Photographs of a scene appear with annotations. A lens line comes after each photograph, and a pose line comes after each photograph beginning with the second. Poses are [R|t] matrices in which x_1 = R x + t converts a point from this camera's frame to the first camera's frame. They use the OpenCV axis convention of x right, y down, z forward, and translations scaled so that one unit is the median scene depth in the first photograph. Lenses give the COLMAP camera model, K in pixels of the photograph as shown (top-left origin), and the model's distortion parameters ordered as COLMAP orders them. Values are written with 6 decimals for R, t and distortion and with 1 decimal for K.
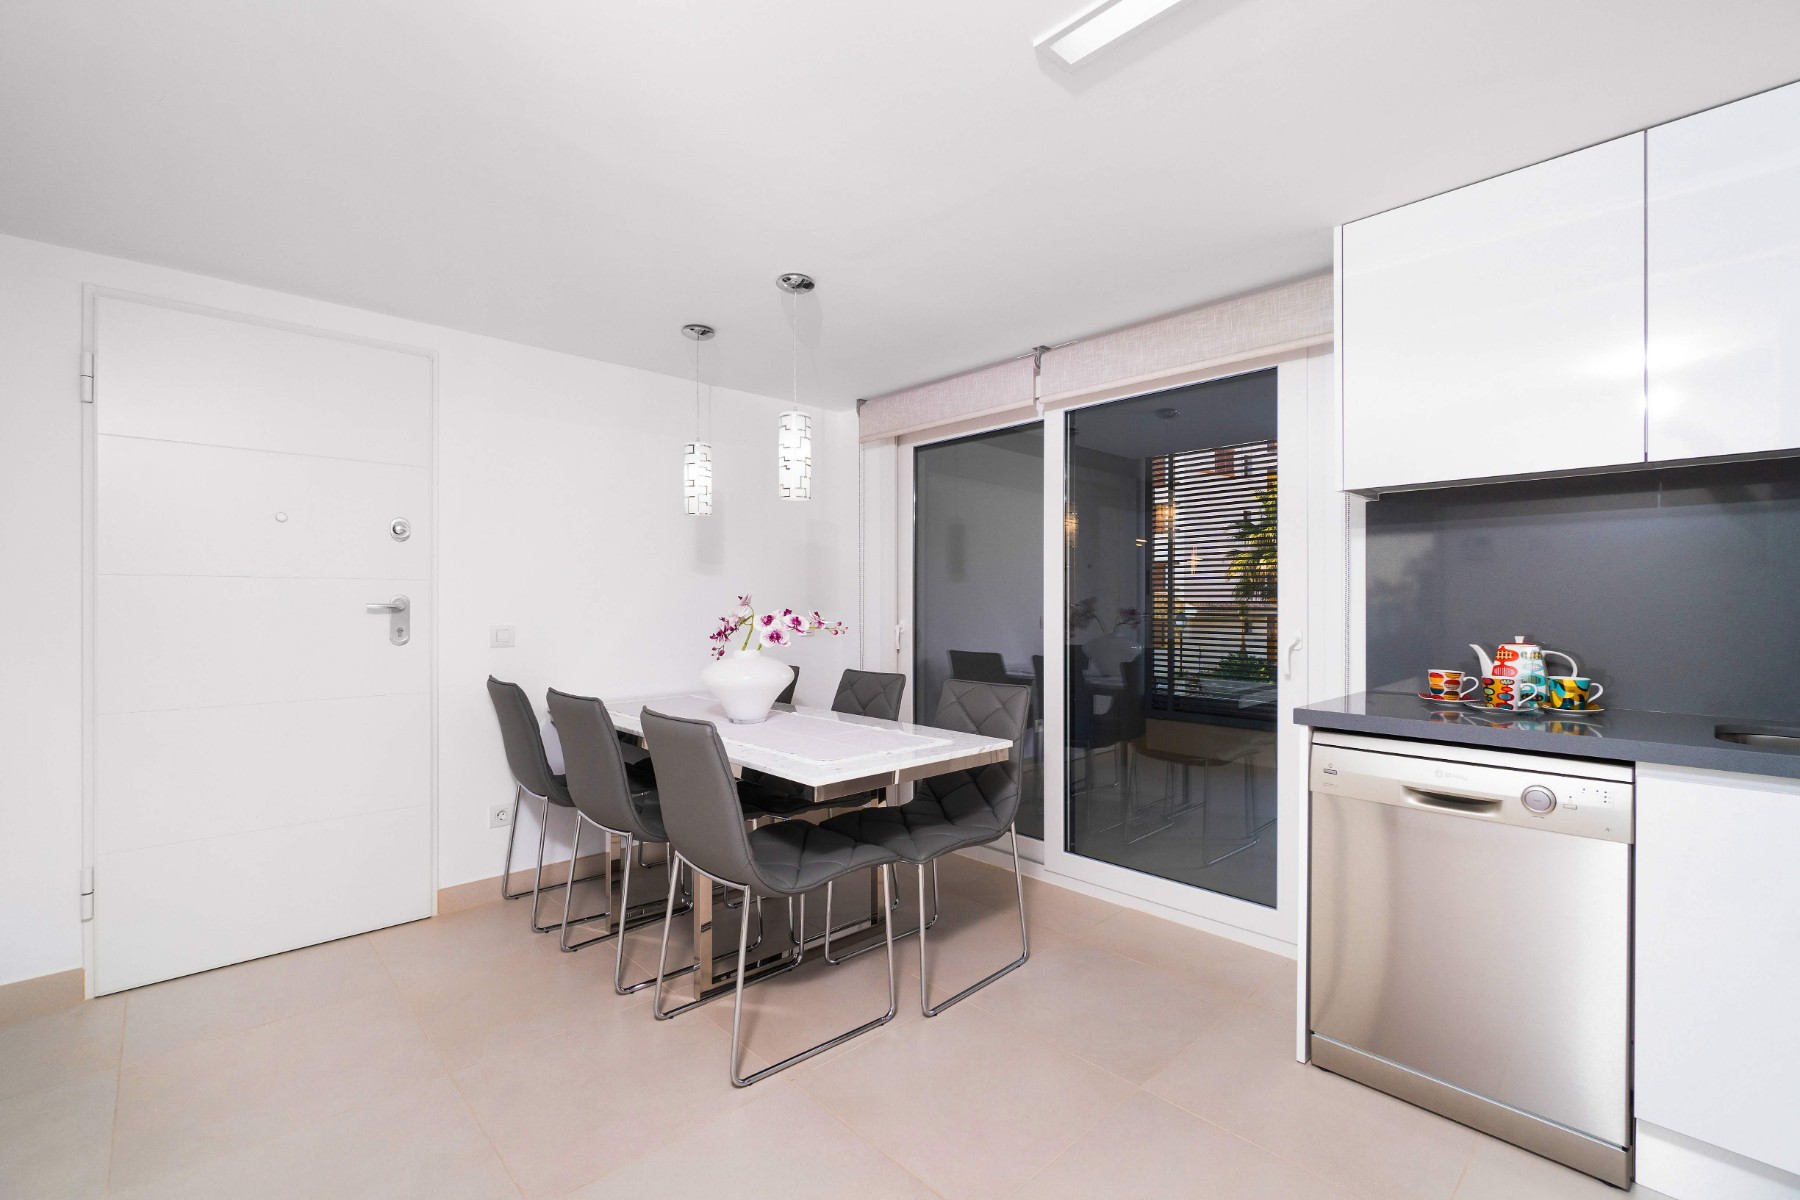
lens RADIAL K [[767.4, 0, 911.8], [0, 767.4, 602.0], [0, 0, 1]] dist [-0.001471, -0.000020]
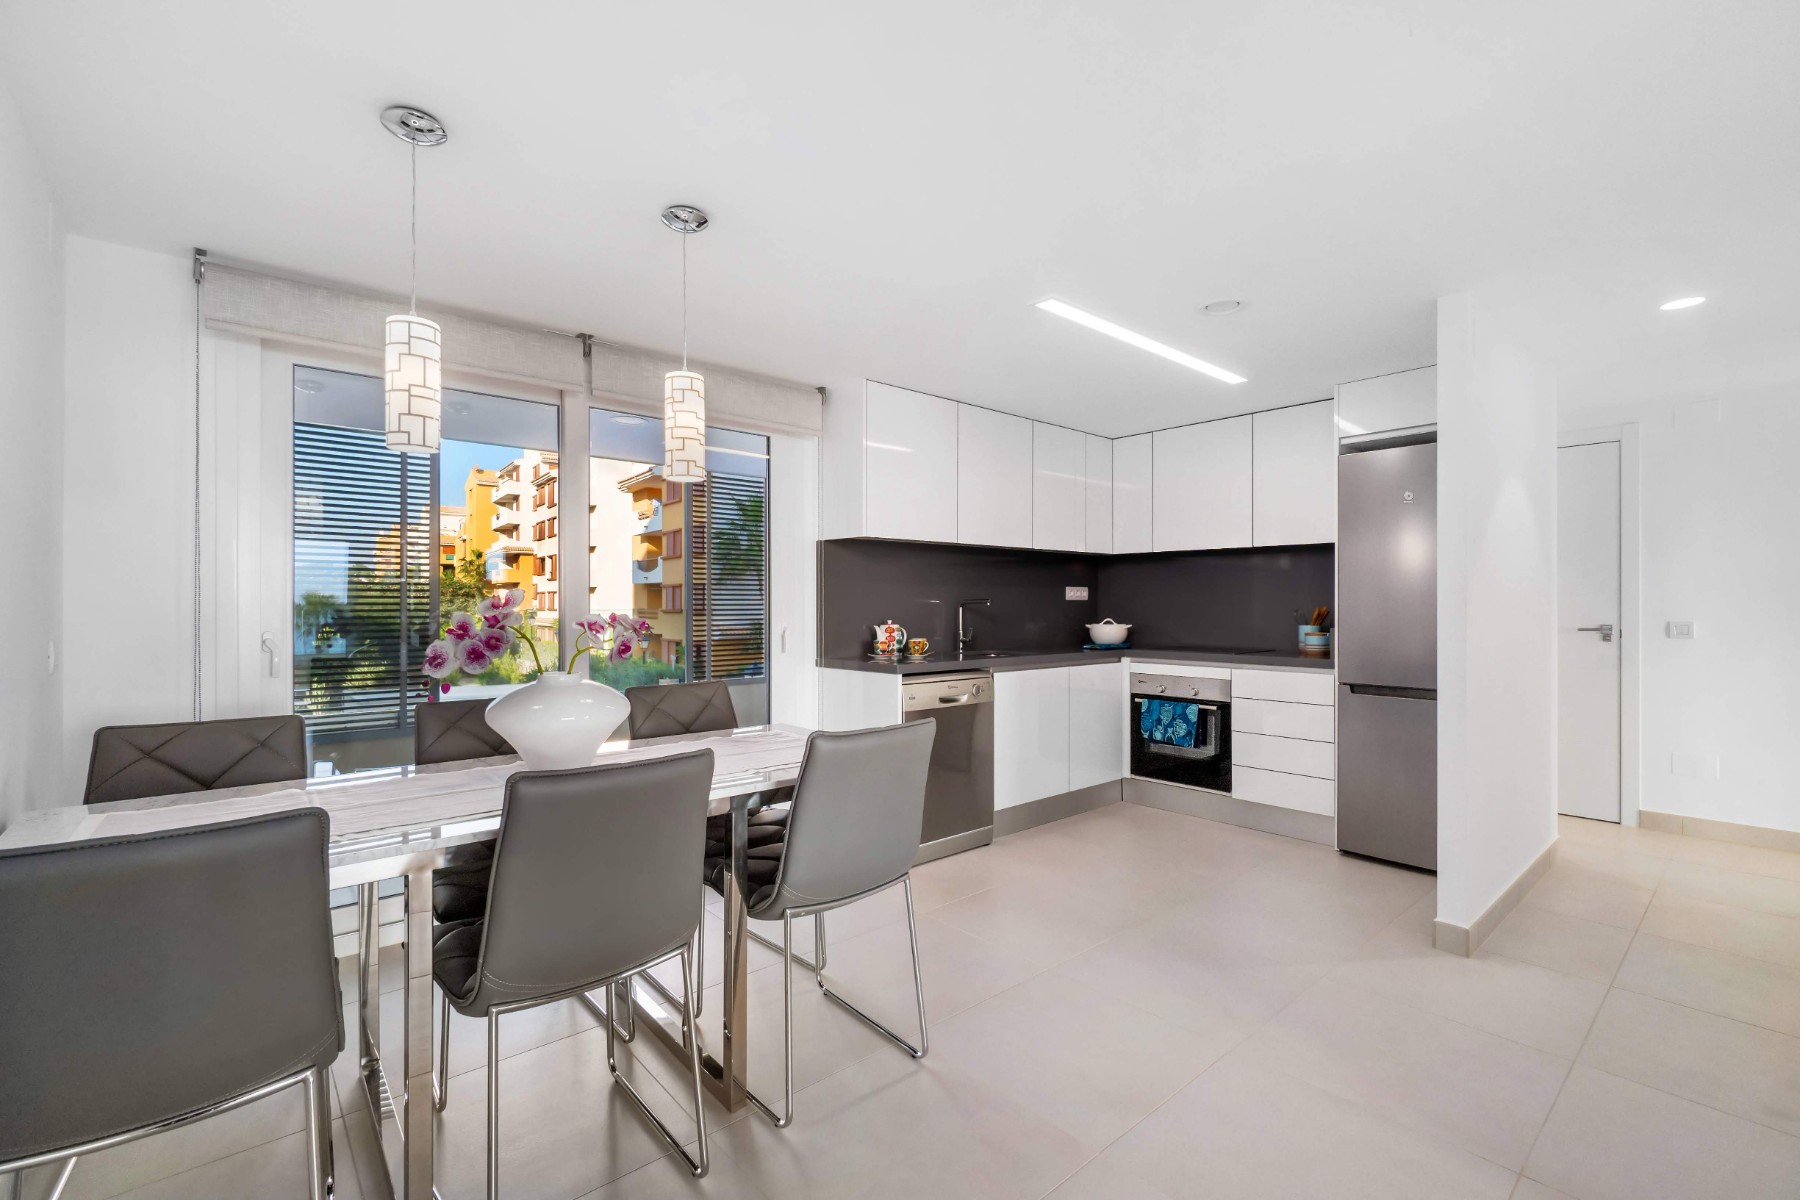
lens RADIAL K [[767.4, 0, 911.8], [0, 767.4, 602.0], [0, 0, 1]] dist [-0.001471, -0.000020]
pose [[0.060939, 0.003443, 0.998136, -1.164200], [0.002570, 0.999990, -0.003606, 0.006189], [-0.998138, 0.002785, 0.060930, 0.843148]]
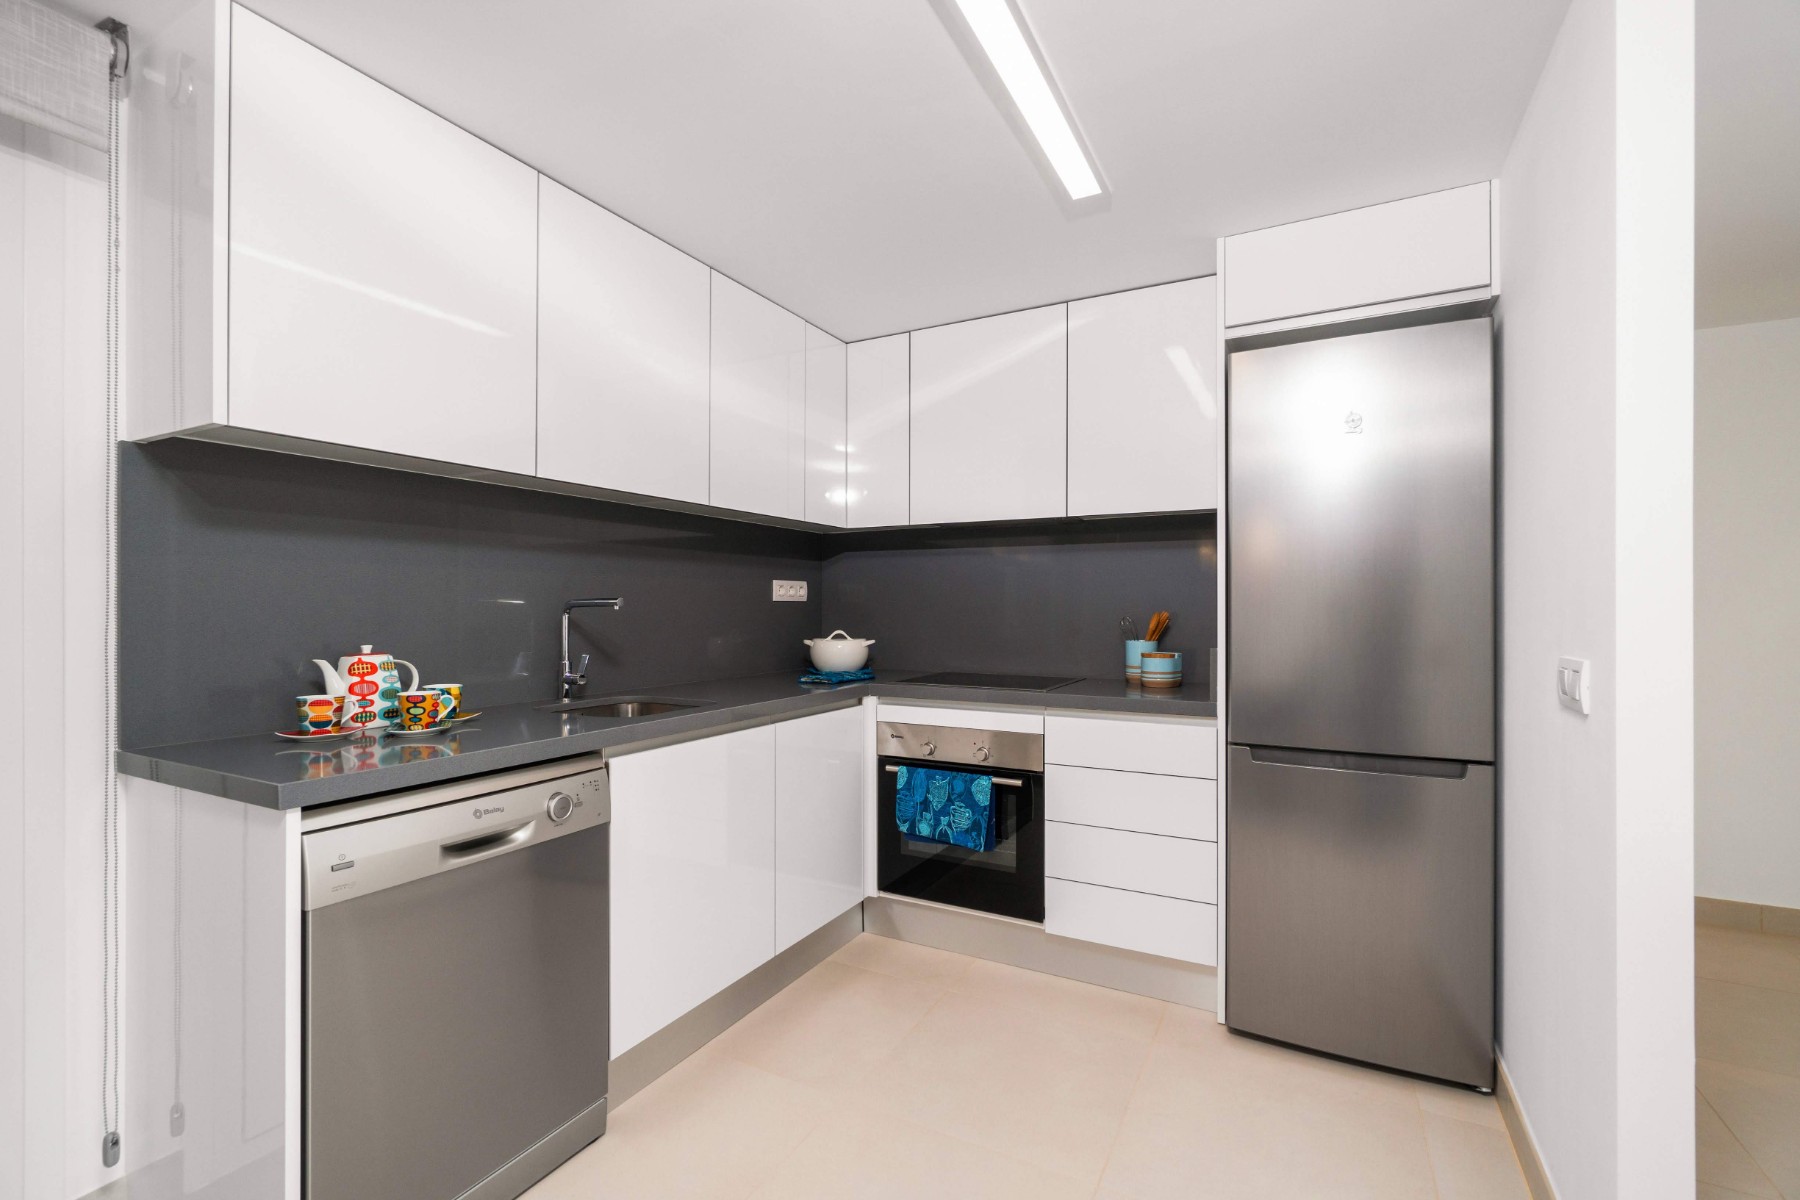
lens RADIAL K [[767.4, 0, 911.8], [0, 767.4, 602.0], [0, 0, 1]] dist [-0.001471, -0.000020]
pose [[-0.301787, 0.005285, 0.953361, -0.202311], [0.001297, 0.999986, -0.005133, 0.002239], [-0.953375, -0.000313, -0.301789, 0.694514]]
